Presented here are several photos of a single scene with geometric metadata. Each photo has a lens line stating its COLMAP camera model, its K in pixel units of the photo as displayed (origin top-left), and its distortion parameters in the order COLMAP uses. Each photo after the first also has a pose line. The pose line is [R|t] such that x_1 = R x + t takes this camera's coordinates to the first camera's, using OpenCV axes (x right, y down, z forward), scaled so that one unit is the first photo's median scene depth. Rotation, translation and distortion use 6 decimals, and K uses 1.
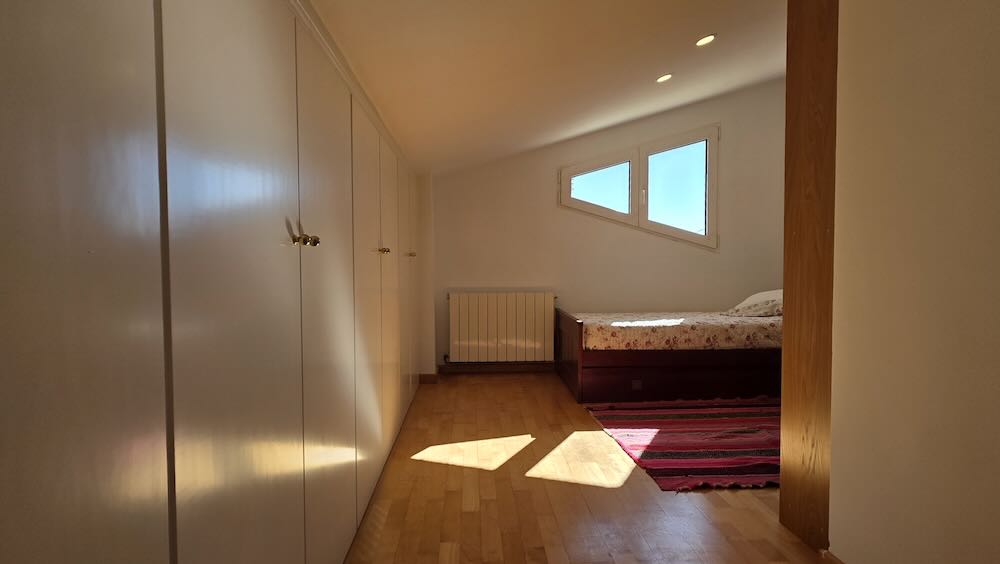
lens RADIAL K [[463.9, 0, 498.3], [0, 463.9, 280.7], [0, 0, 1]] dist [-0.000433, -0.000010]
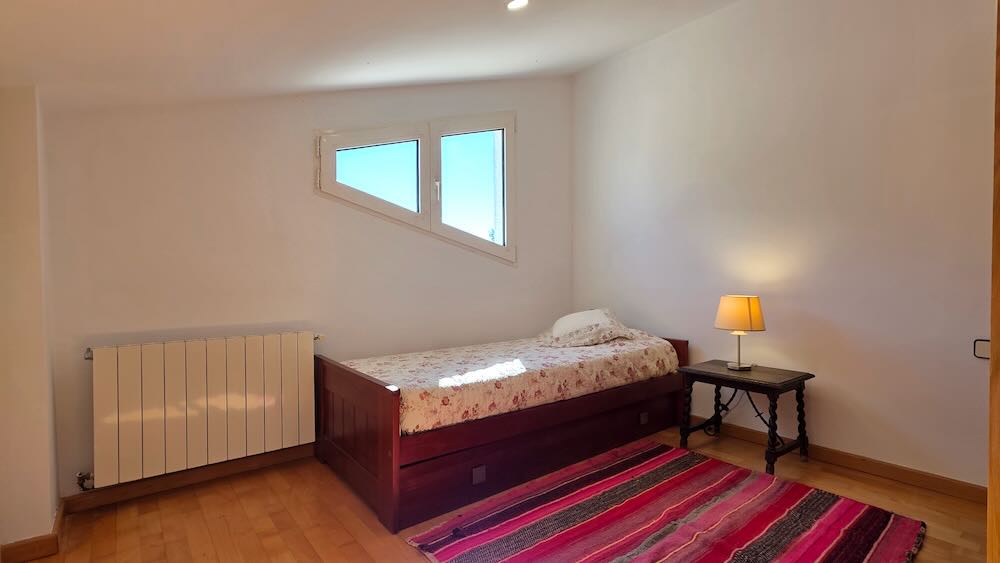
lens RADIAL K [[479.9, 0, 504.7], [0, 479.9, 281.8], [0, 0, 1]] dist [0.002412, 0.000251]
pose [[0.823368, -0.011687, 0.567388, -0.038232], [0.025619, 0.999534, -0.016589, -0.025351], [-0.566930, 0.028194, 0.823284, 0.376189]]
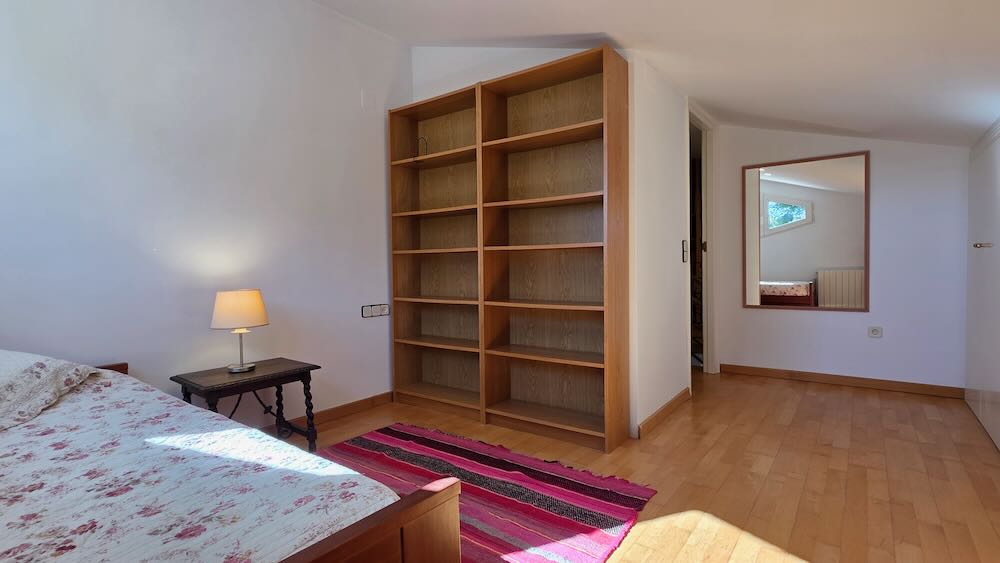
lens RADIAL K [[479.9, 0, 501.3], [0, 479.9, 281.4], [0, 0, 1]] dist [0.002412, 0.000251]
pose [[-0.764610, -0.001956, 0.644491, -0.028346], [0.049090, 0.996914, 0.061264, -0.041228], [-0.642621, 0.078481, -0.762154, 1.059418]]
